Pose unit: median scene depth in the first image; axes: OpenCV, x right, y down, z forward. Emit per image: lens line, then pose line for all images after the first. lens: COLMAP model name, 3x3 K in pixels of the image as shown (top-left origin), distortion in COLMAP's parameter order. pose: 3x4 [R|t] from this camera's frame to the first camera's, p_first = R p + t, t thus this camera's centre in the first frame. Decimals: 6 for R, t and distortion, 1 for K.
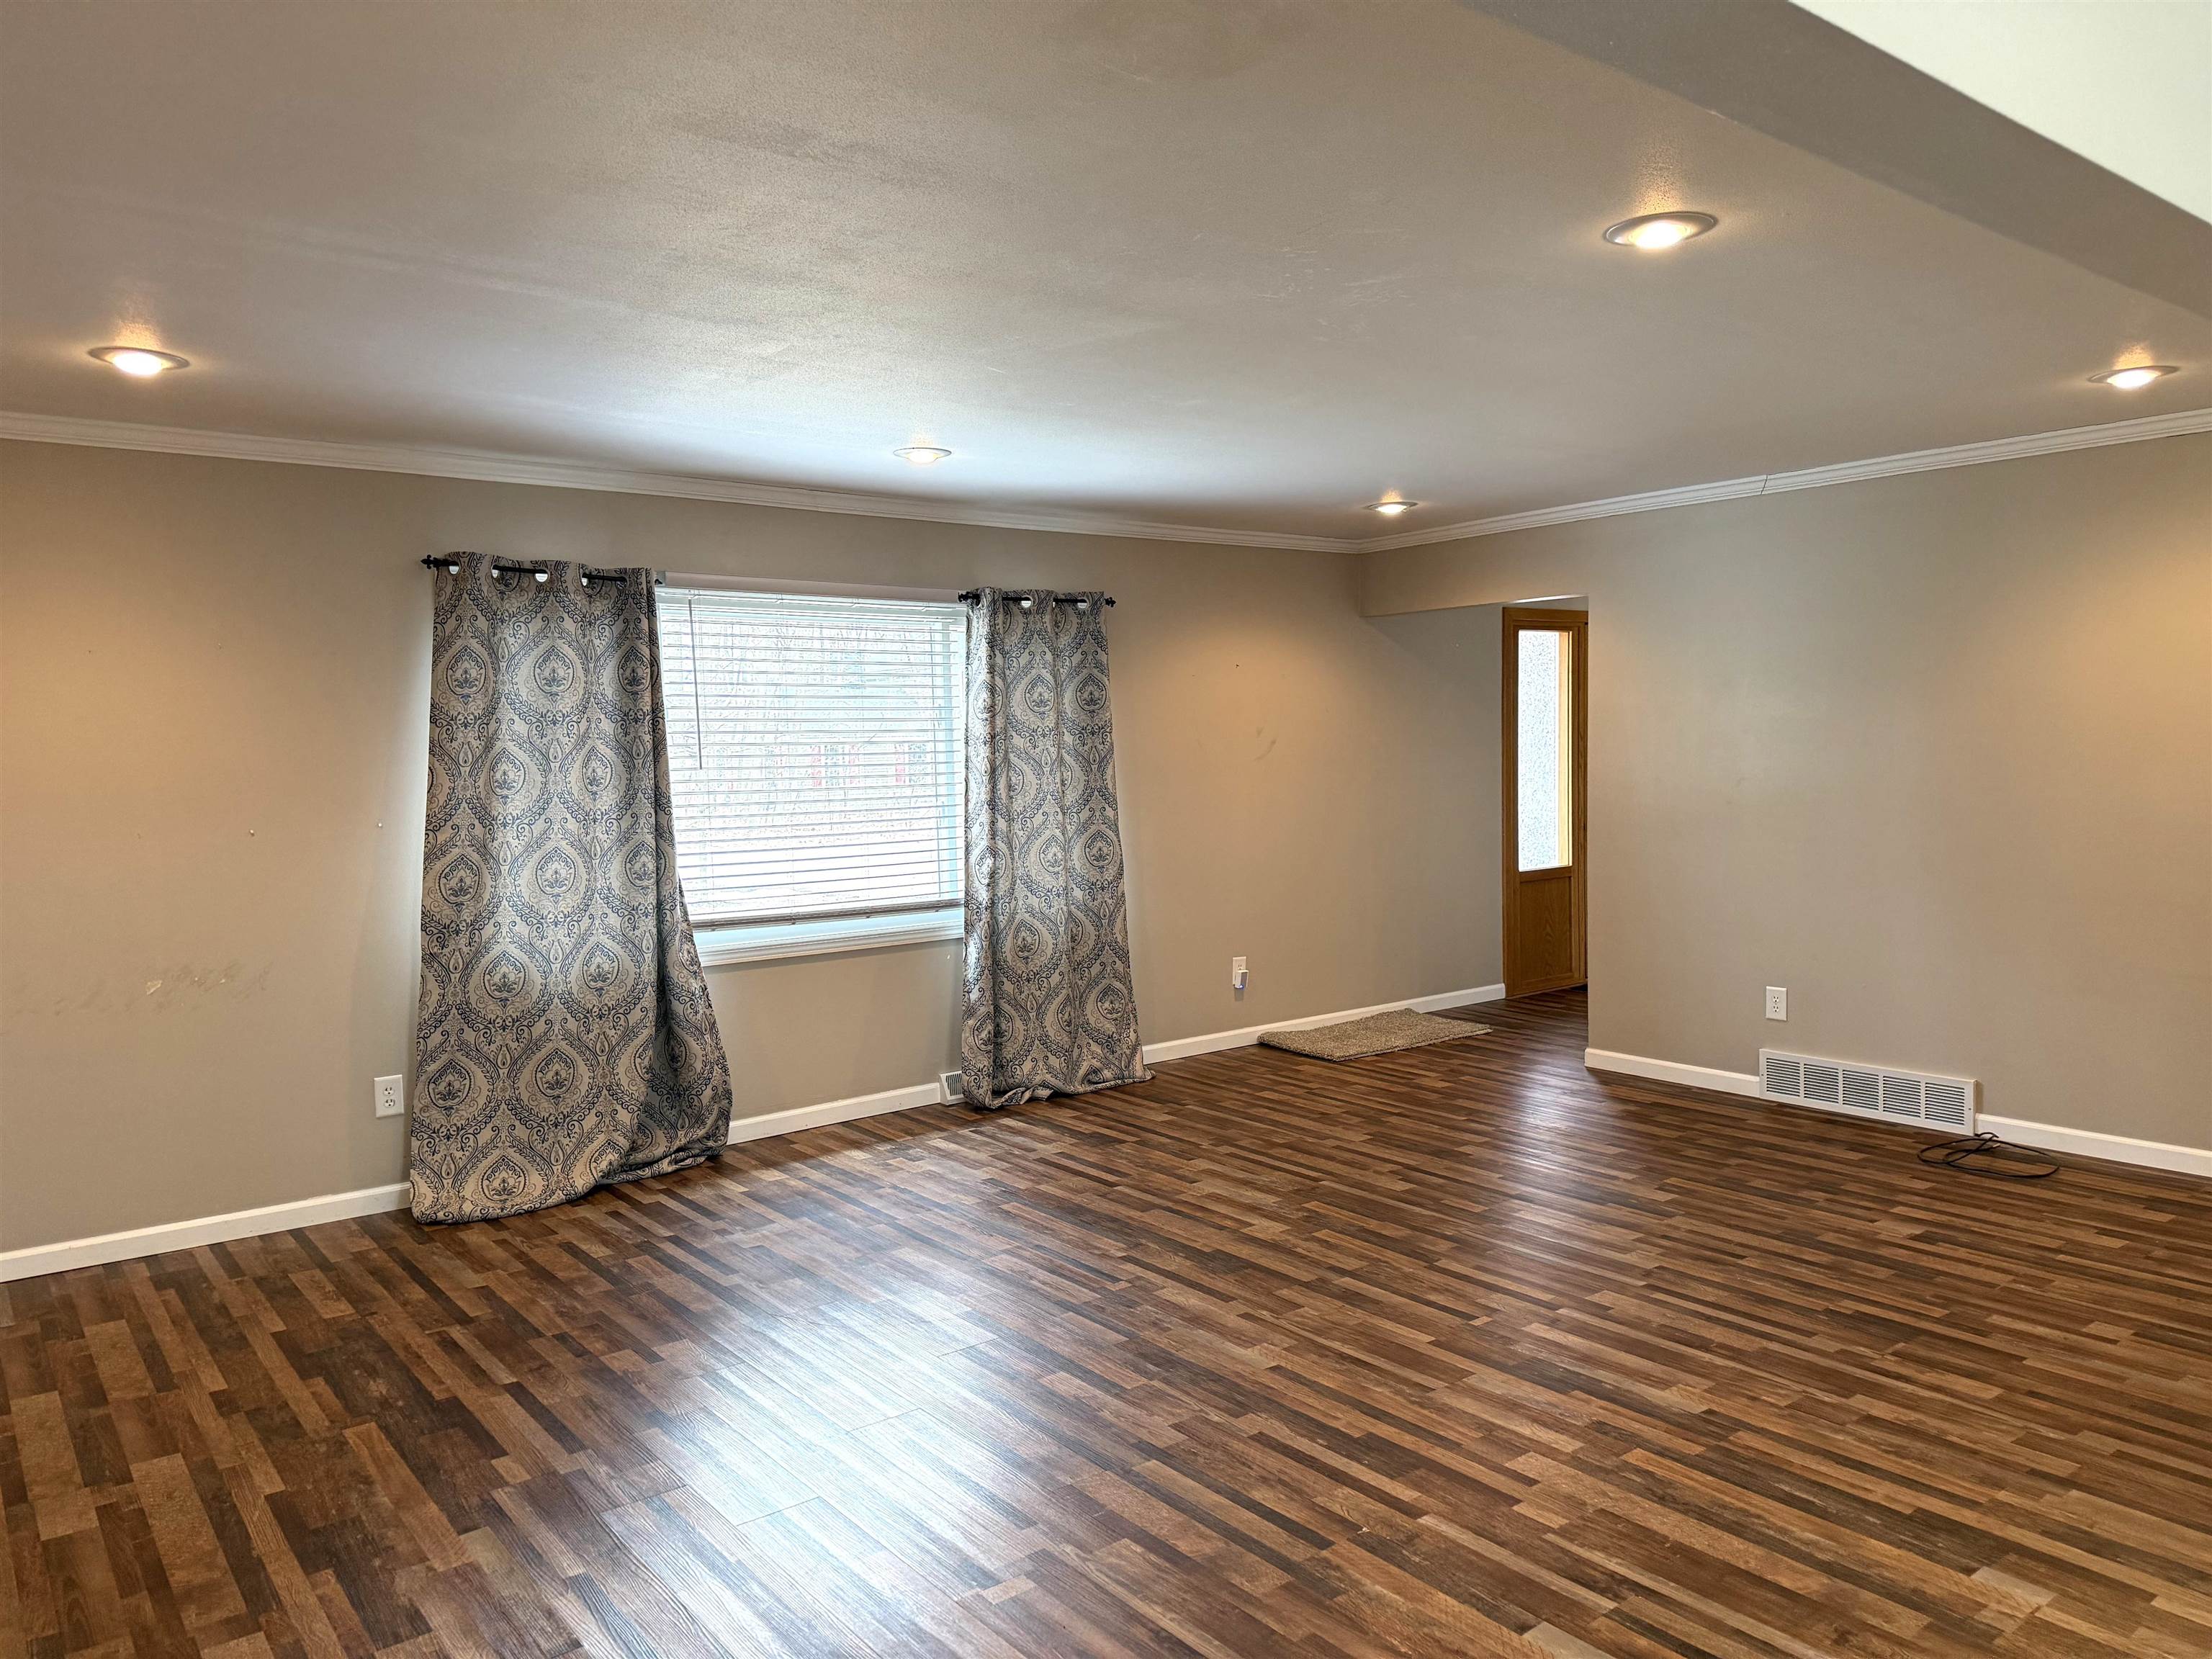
lens RADIAL K [[1536.0, 0, 1106.0], [0, 1536.0, 841.0], [0, 0, 1]] dist [0.093510, -0.099962]
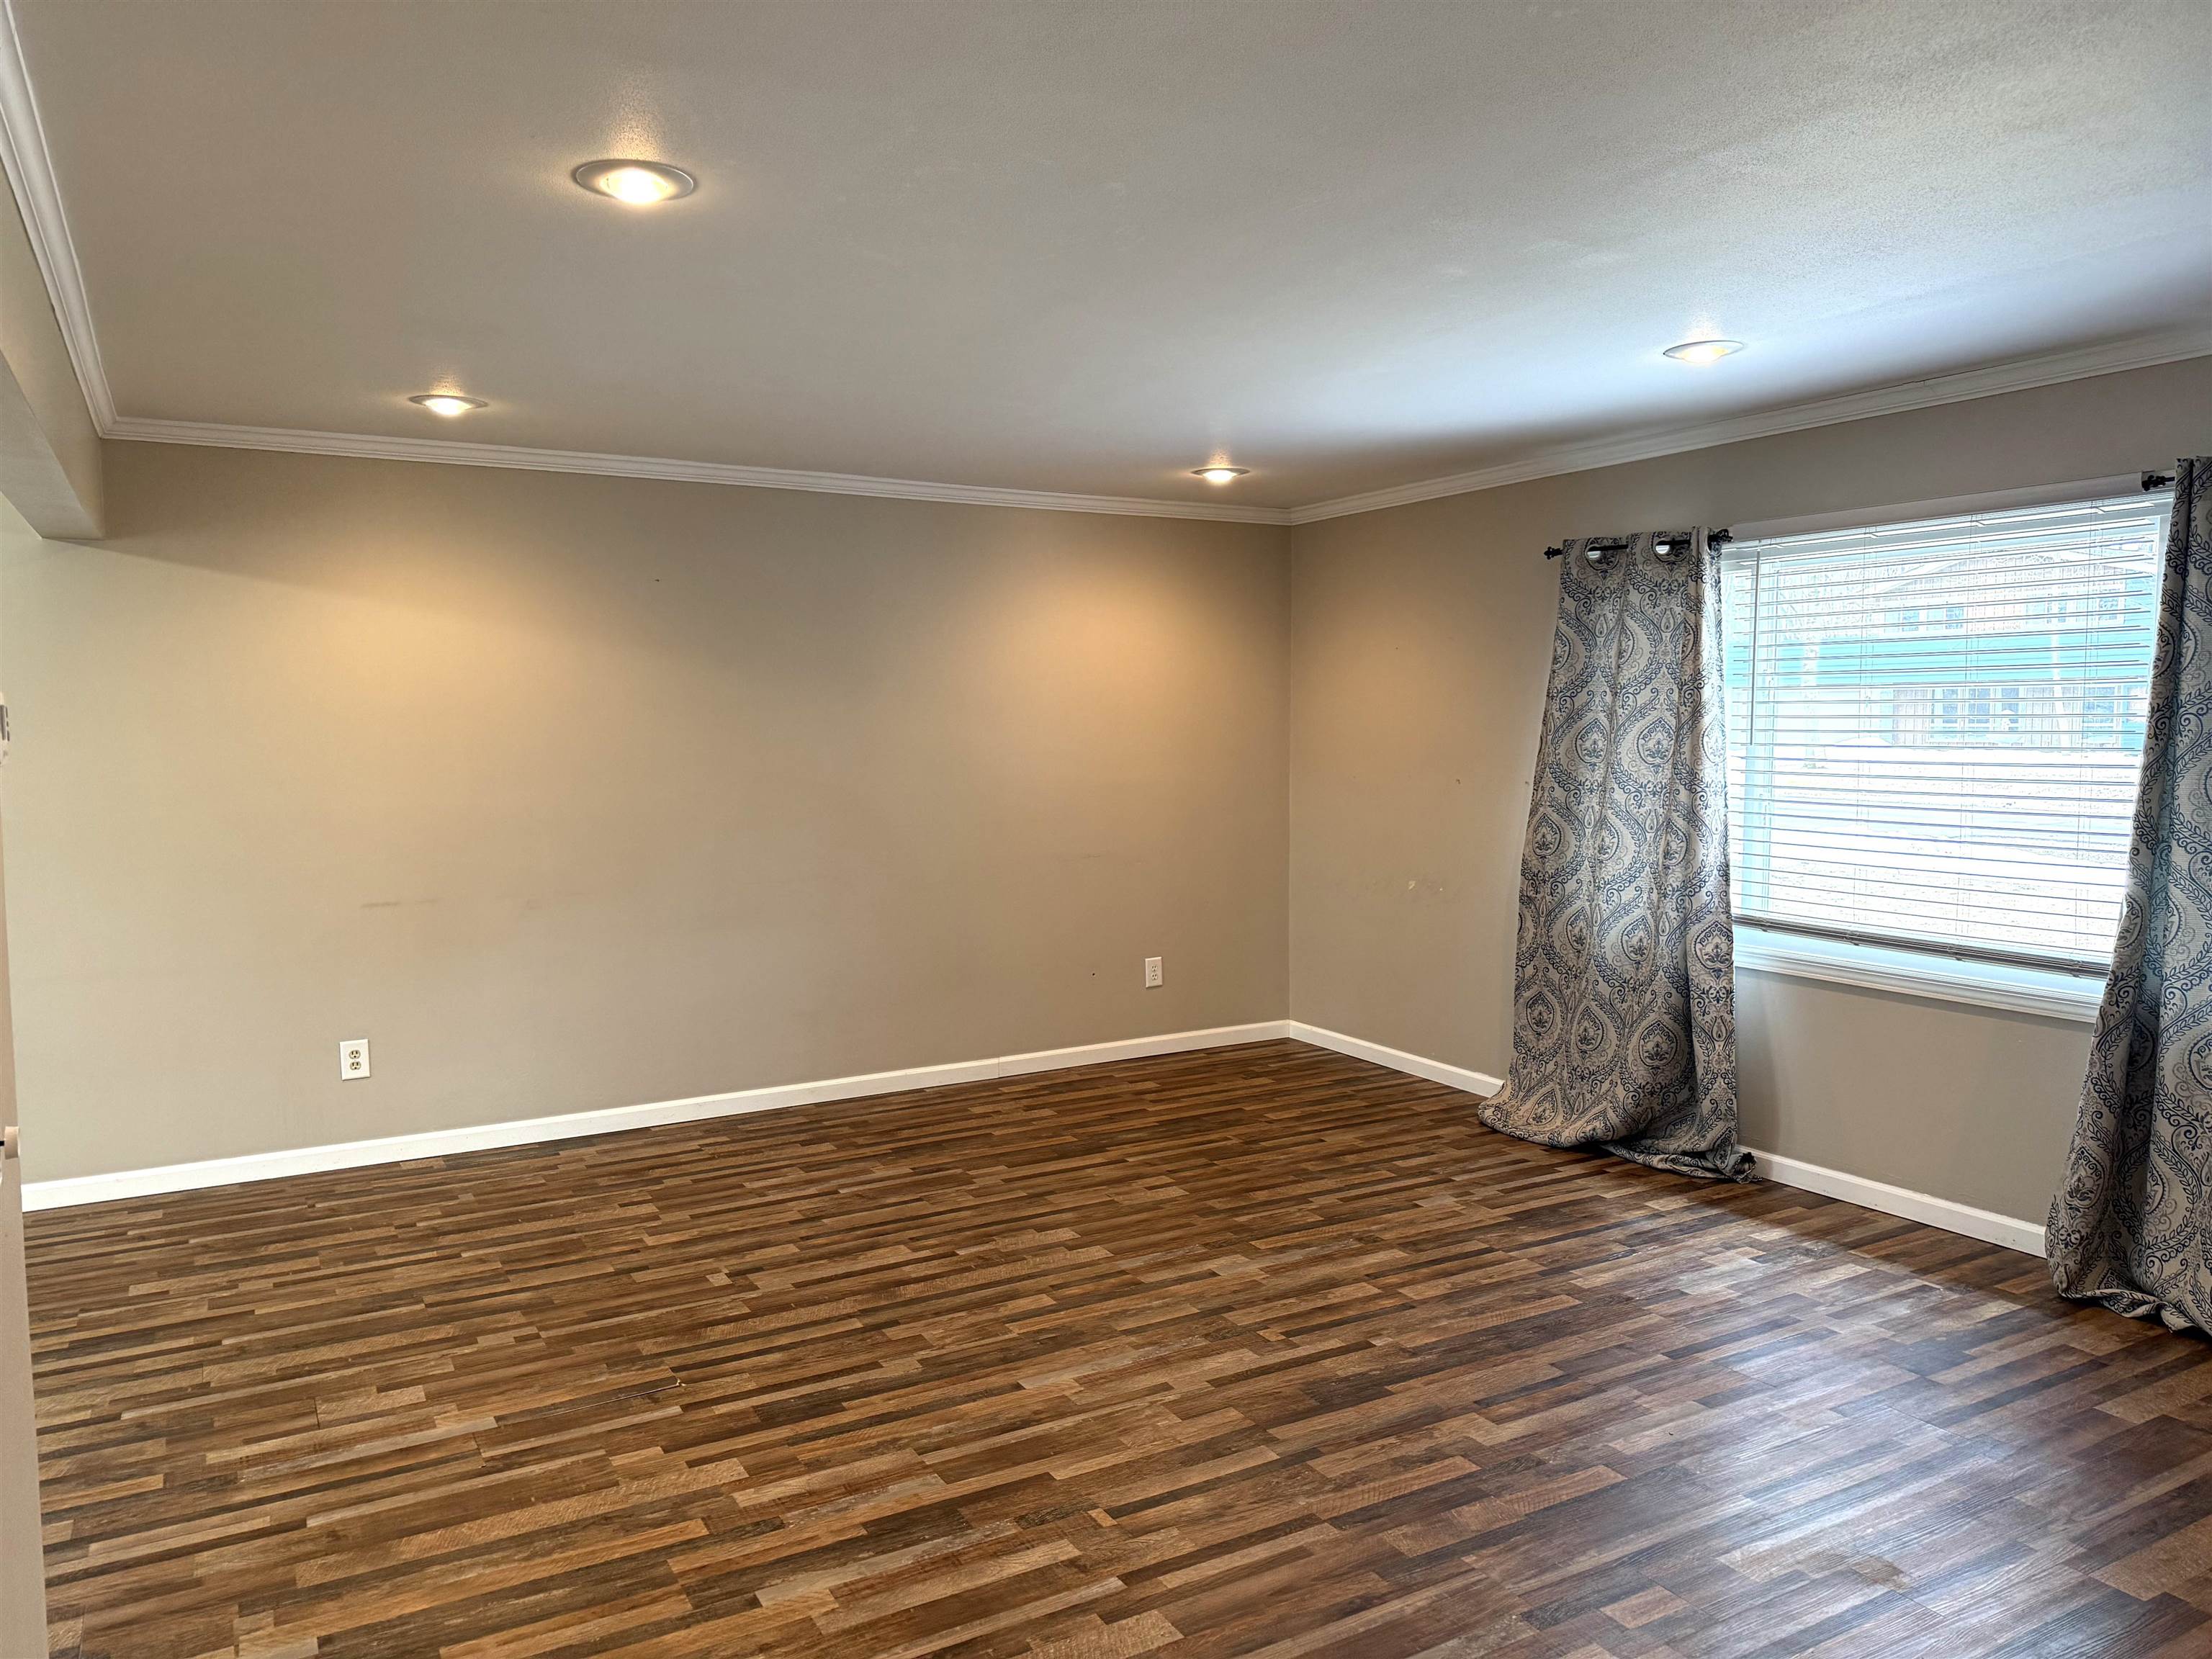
lens RADIAL K [[1536.0, 0, 1106.0], [0, 1536.0, 841.0], [0, 0, 1]] dist [0.093510, -0.099962]
pose [[-0.132678, 0.099984, -0.986103, 0.851697], [-0.054416, 0.992664, 0.107970, -0.086977], [0.989664, 0.067985, -0.126264, 0.963977]]
